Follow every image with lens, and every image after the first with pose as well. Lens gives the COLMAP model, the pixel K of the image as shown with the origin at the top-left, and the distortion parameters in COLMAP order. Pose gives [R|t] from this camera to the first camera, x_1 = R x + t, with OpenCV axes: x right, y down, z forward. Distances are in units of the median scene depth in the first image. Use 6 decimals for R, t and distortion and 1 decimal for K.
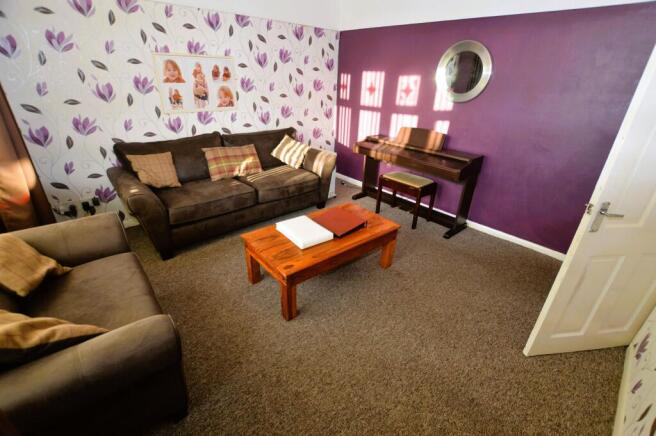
lens RADIAL K [[296.2, 0, 326.8], [0, 296.2, 216.9], [0, 0, 1]] dist [-0.024690, -0.000213]
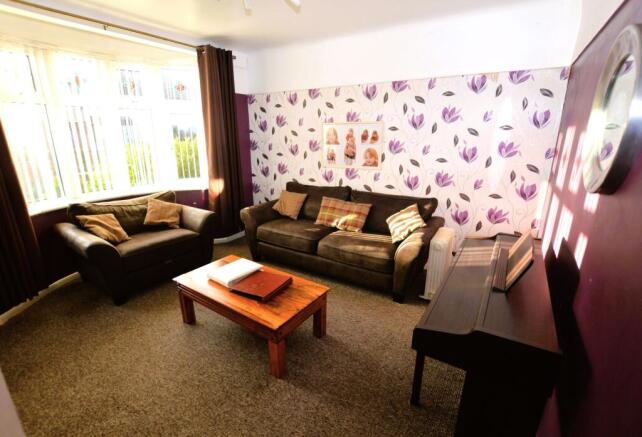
lens RADIAL K [[302.2, 0, 318.1], [0, 302.2, 219.8], [0, 0, 1]] dist [-0.029958, 0.000840]
pose [[0.261154, 0.226067, -0.938452, 0.703470], [-0.405176, 0.908074, 0.105996, -0.255851], [0.876146, 0.352557, 0.328744, 0.586332]]
